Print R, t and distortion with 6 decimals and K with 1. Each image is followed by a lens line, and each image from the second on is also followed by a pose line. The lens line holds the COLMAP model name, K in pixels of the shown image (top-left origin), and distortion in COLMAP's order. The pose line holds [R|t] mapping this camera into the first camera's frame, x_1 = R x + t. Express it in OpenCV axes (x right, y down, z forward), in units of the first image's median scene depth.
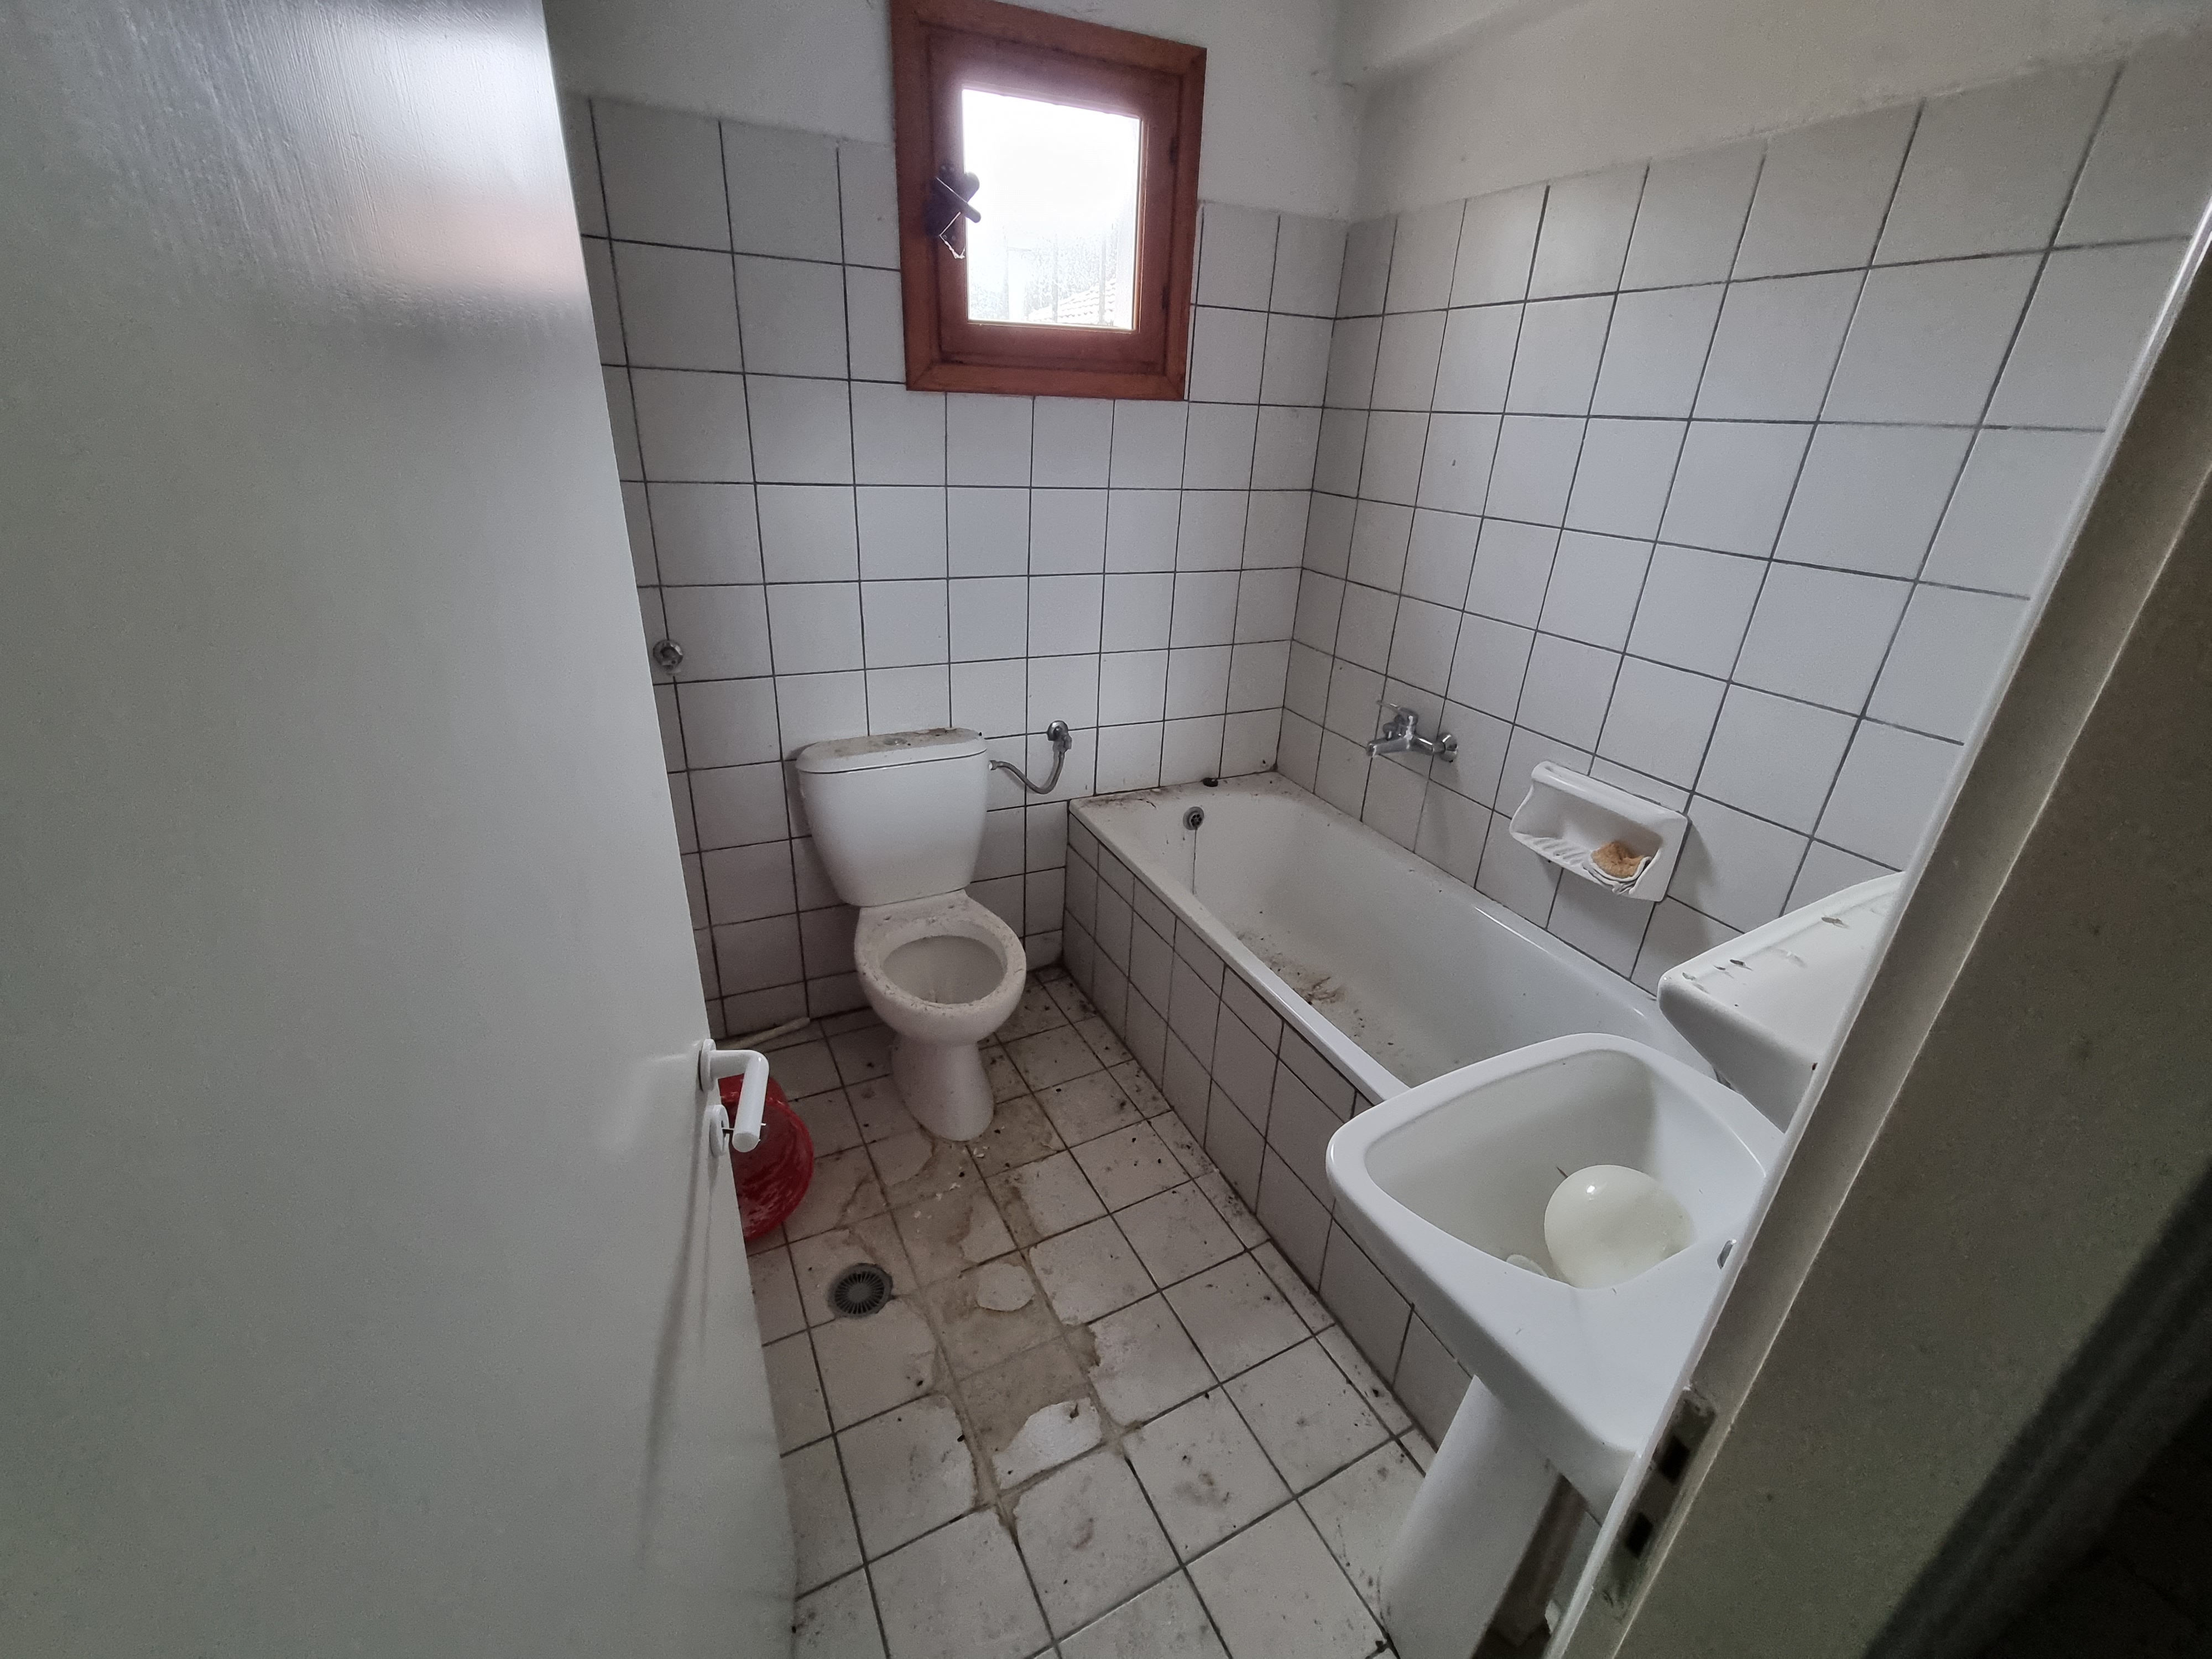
lens RADIAL K [[919.2, 0, 1094.1], [0, 919.2, 823.5], [0, 0, 1]] dist [-0.000964, 0.000130]
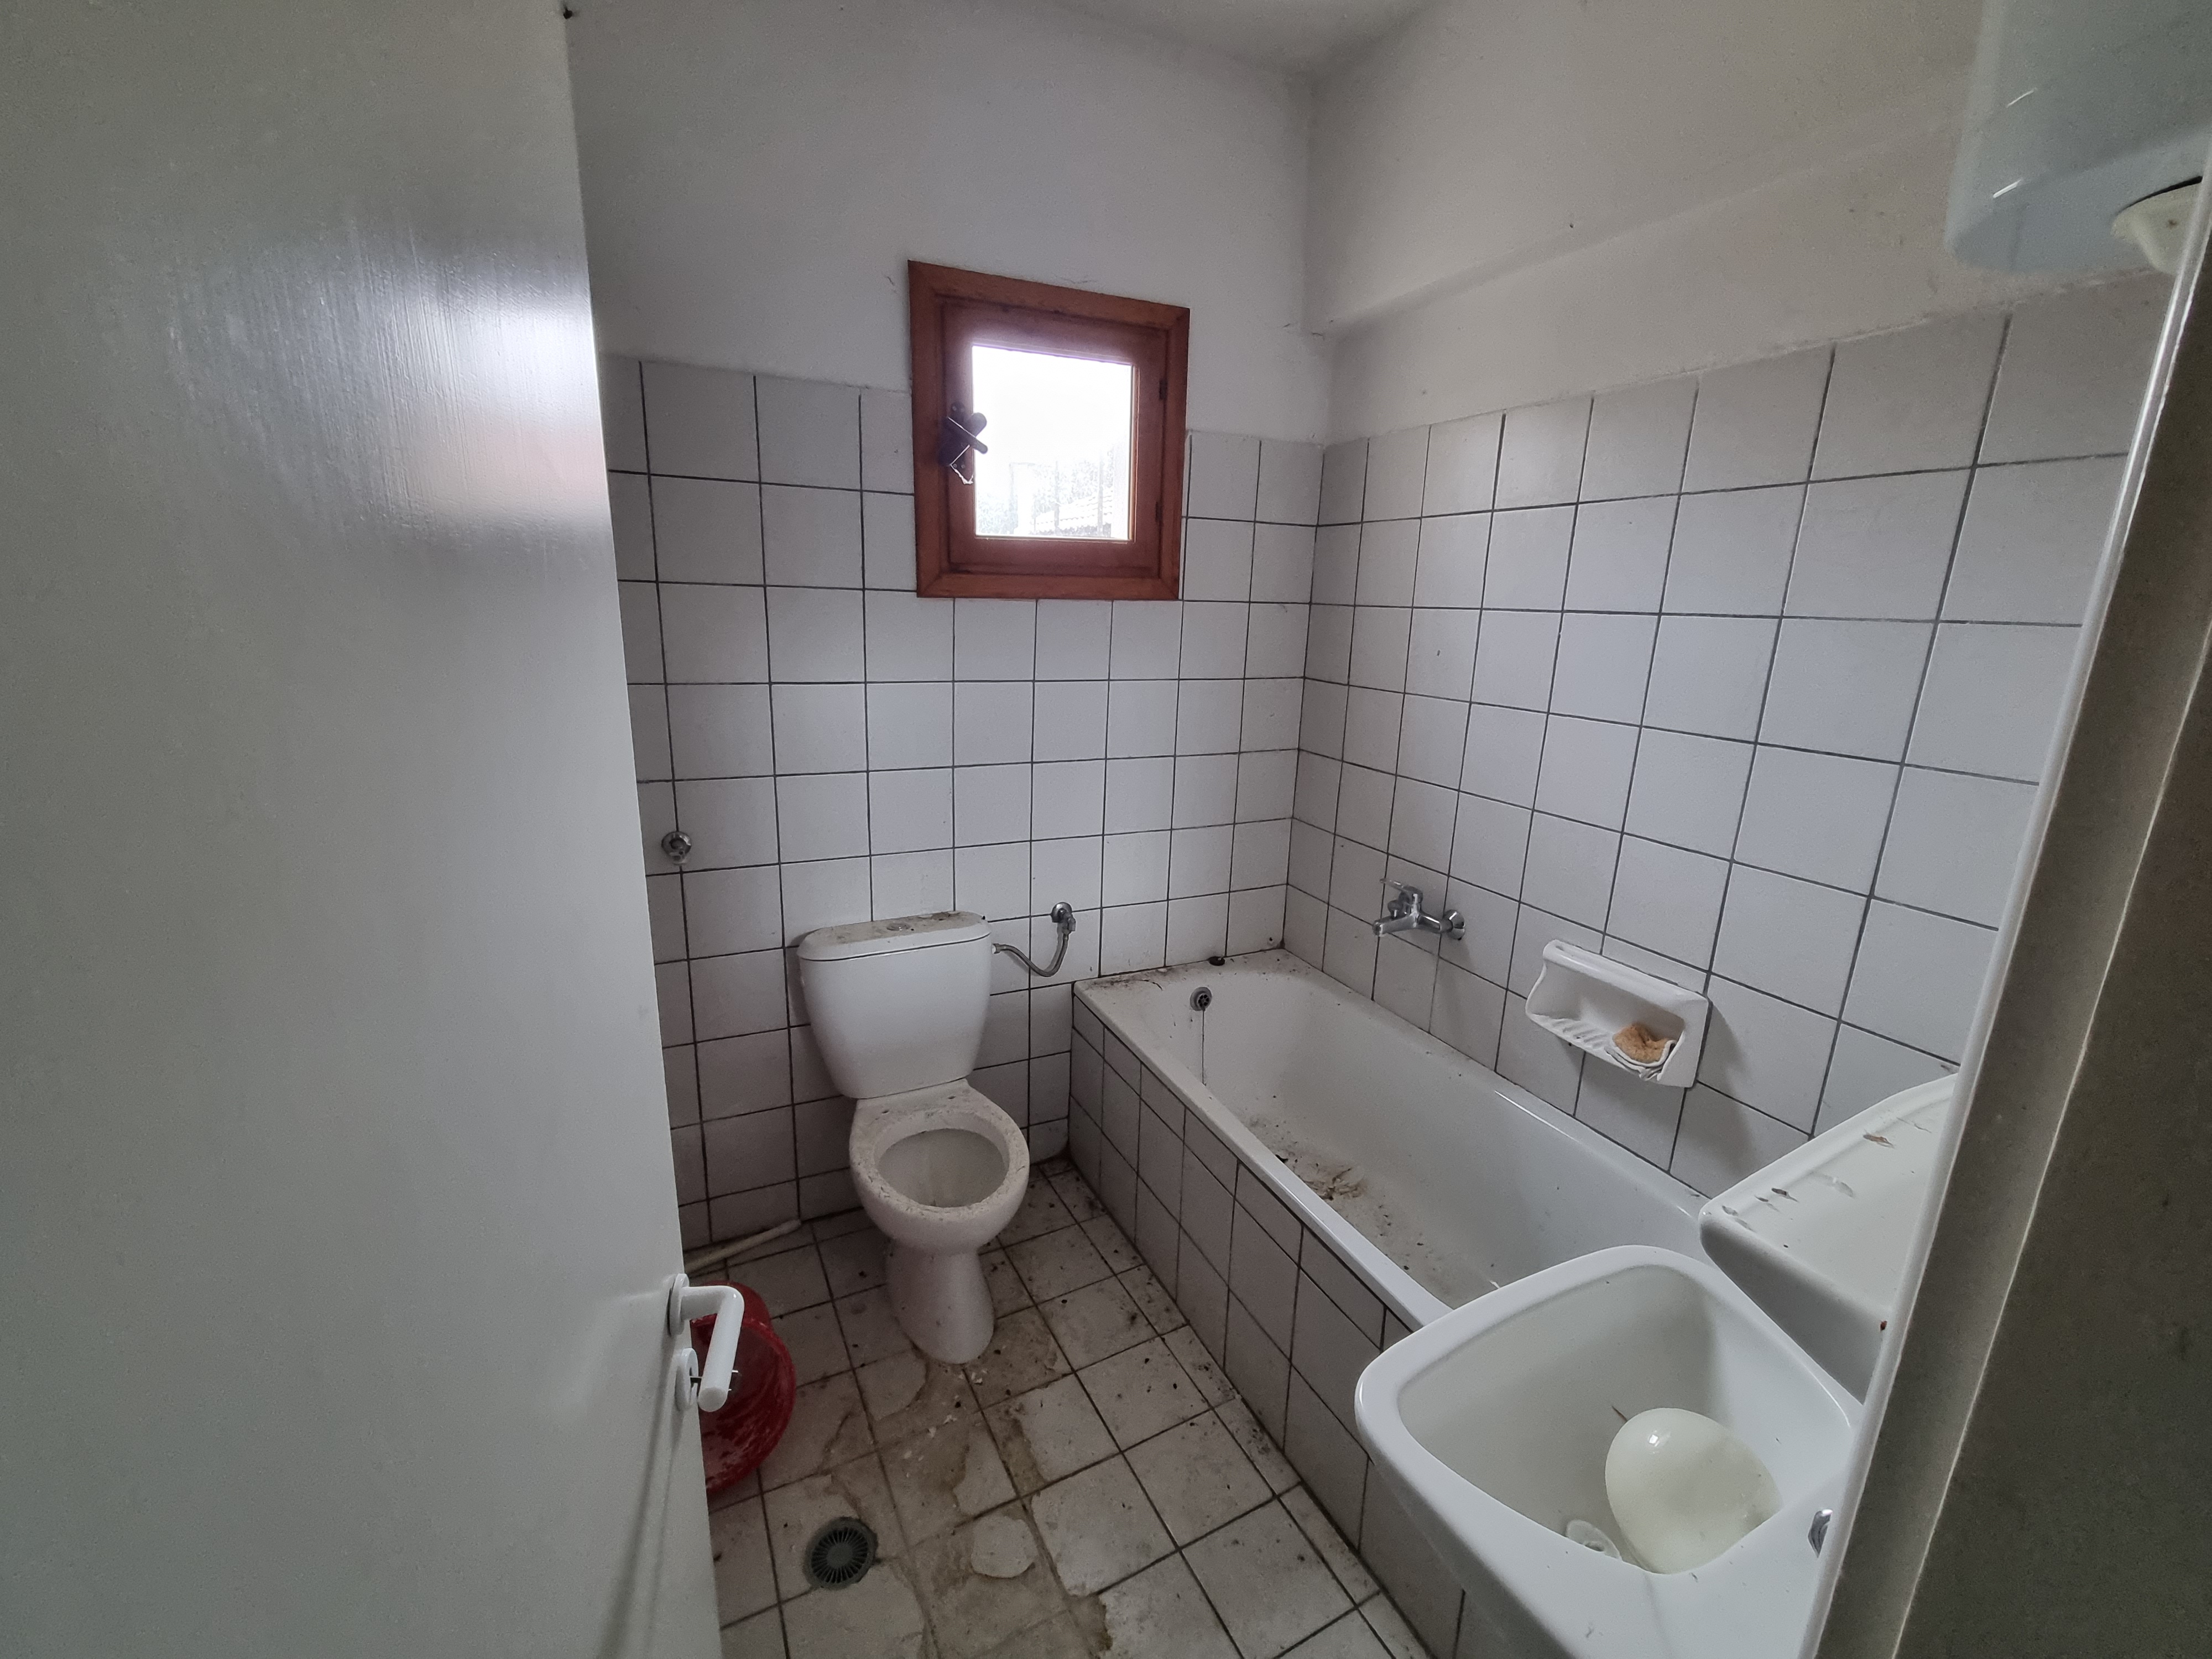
lens RADIAL K [[919.2, 0, 1093.1], [0, 919.2, 823.4], [0, 0, 1]] dist [-0.000964, 0.000130]
pose [[0.999886, -0.012995, -0.007724, 0.004446], [0.011369, 0.983177, -0.182303, -0.016903], [0.009963, 0.182194, 0.983212, 0.002732]]
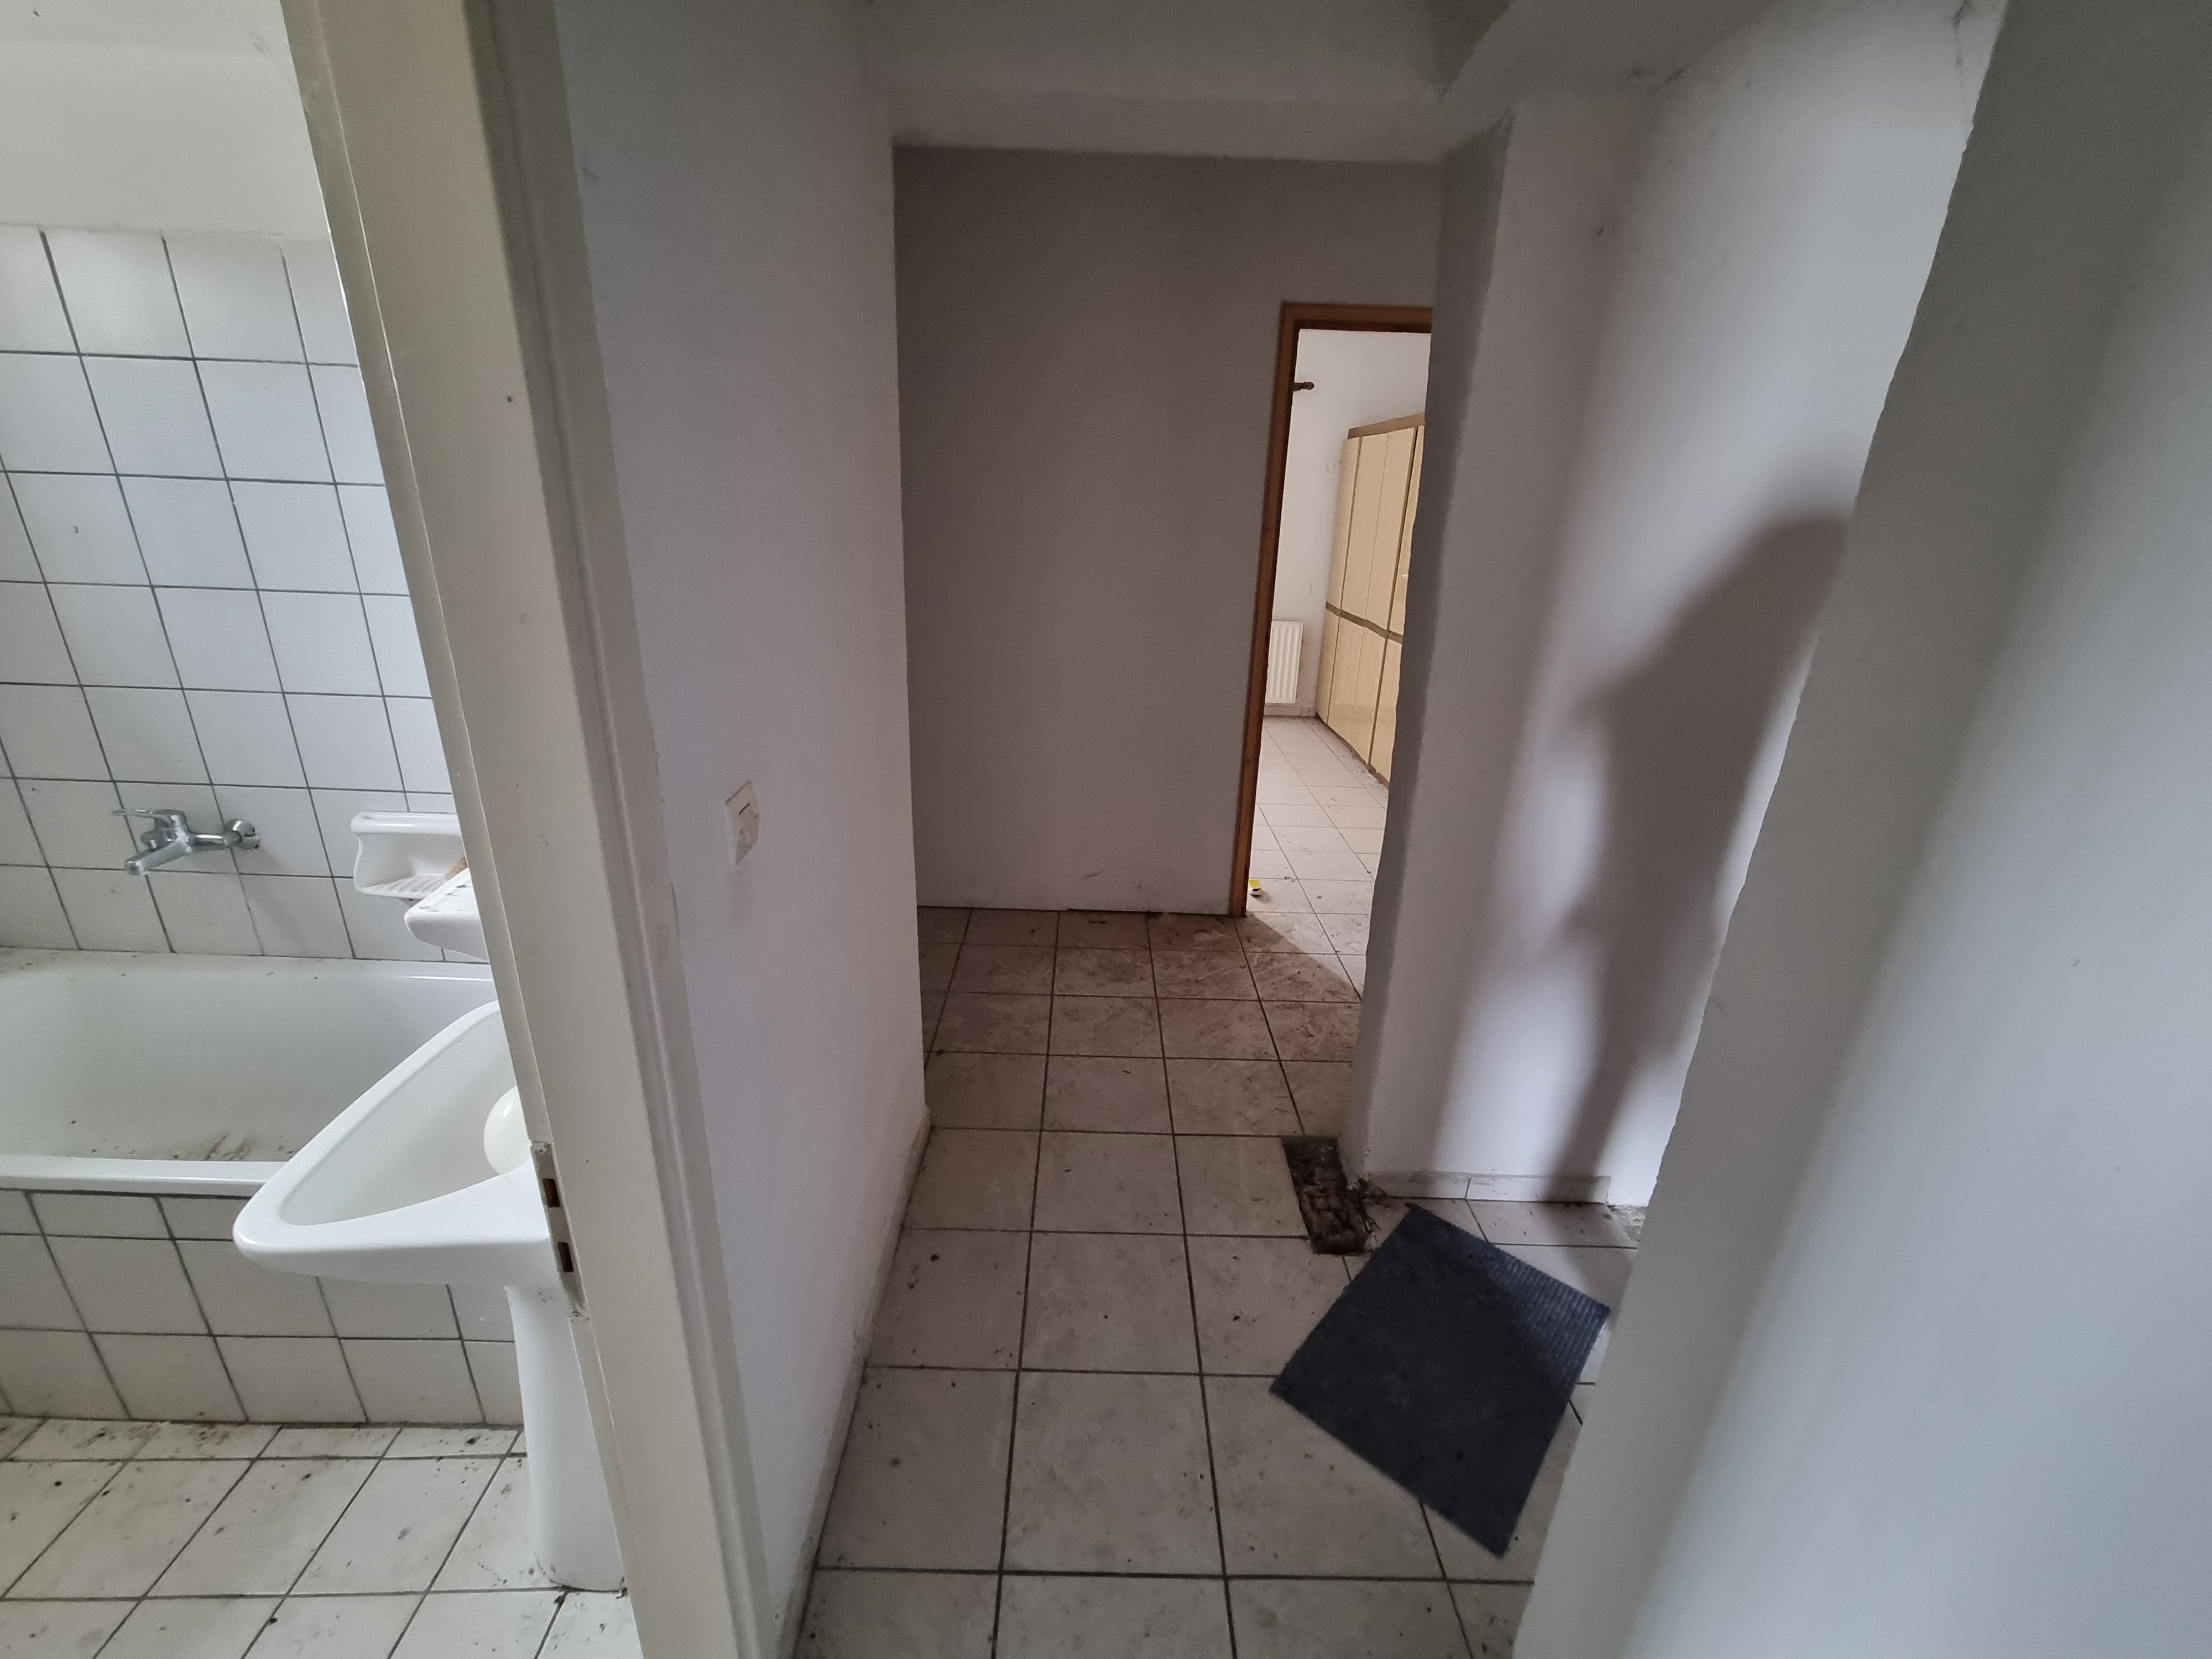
lens RADIAL K [[919.2, 0, 1103.6], [0, 919.2, 819.9], [0, 0, 1]] dist [-0.000964, 0.000130]
pose [[0.422122, -0.331192, 0.843875, -0.020556], [0.355088, 0.916899, 0.182230, 0.047362], [-0.834102, 0.222726, 0.504646, -0.197388]]
